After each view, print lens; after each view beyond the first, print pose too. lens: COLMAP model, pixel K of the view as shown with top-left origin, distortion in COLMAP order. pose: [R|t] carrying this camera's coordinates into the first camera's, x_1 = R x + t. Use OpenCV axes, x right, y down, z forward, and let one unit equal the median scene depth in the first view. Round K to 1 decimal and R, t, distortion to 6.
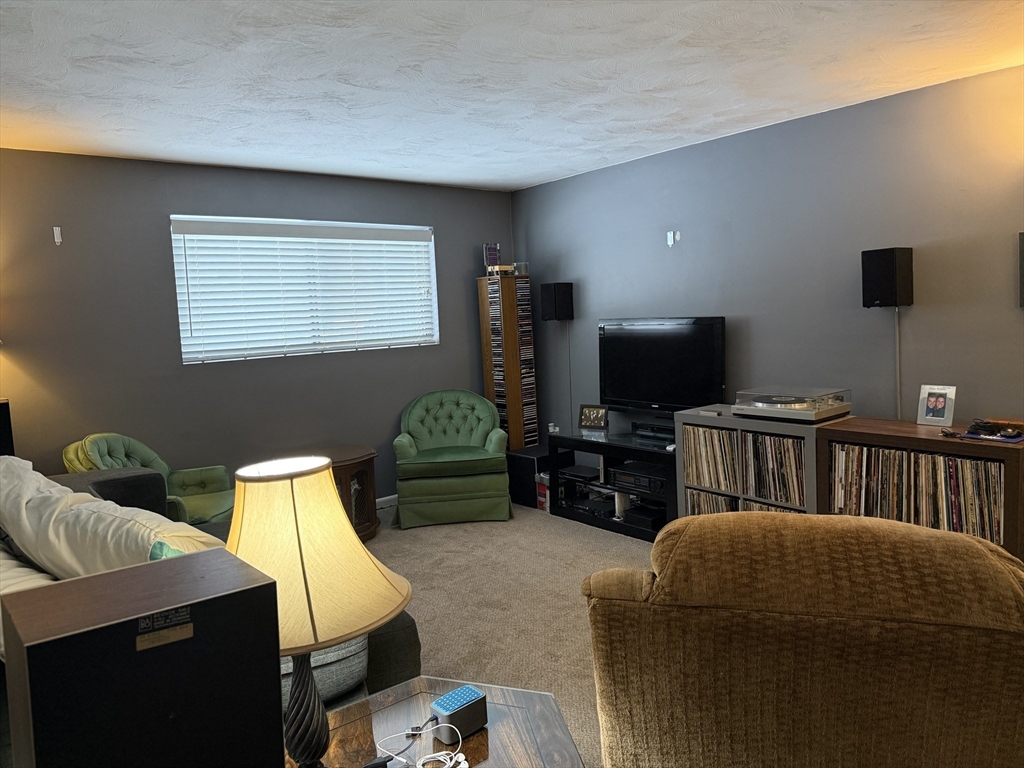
lens RADIAL K [[719.2, 0, 504.8], [0, 719.2, 374.8], [0, 0, 1]] dist [0.028492, -0.024712]
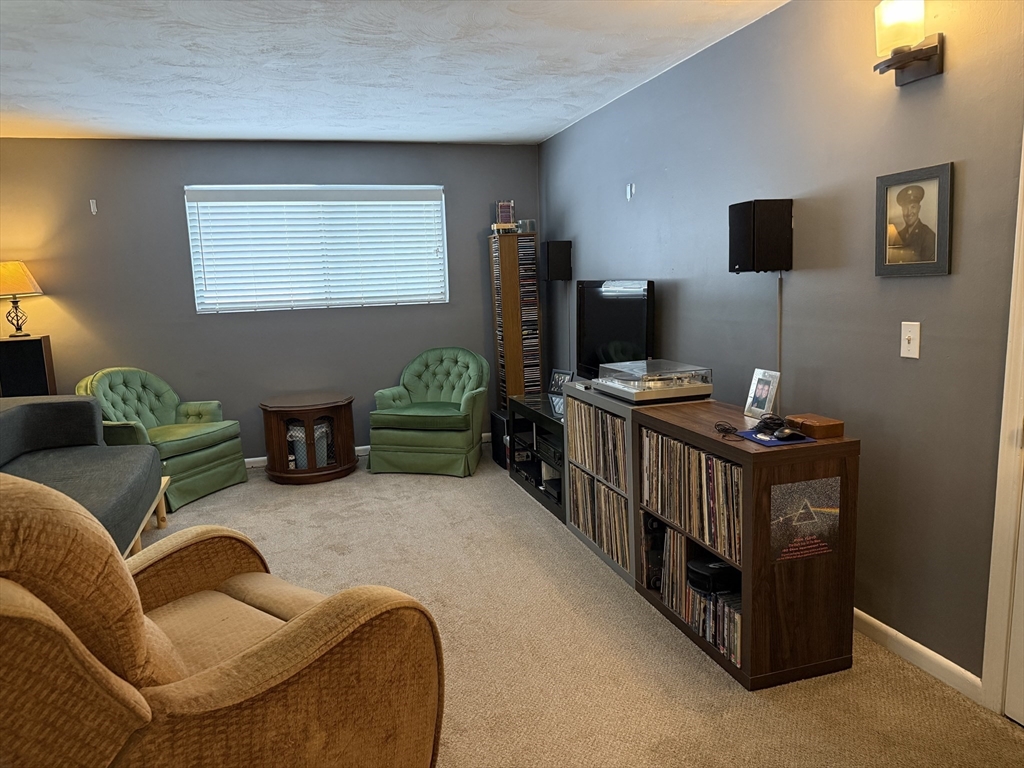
lens RADIAL K [[719.2, 0, 511.0], [0, 719.2, 390.0], [0, 0, 1]] dist [0.028492, -0.024712]
pose [[0.921735, 0.072683, -0.380948, 0.451318], [-0.040421, 0.994936, 0.092027, -0.018690], [0.385707, -0.069427, 0.920005, 0.091742]]
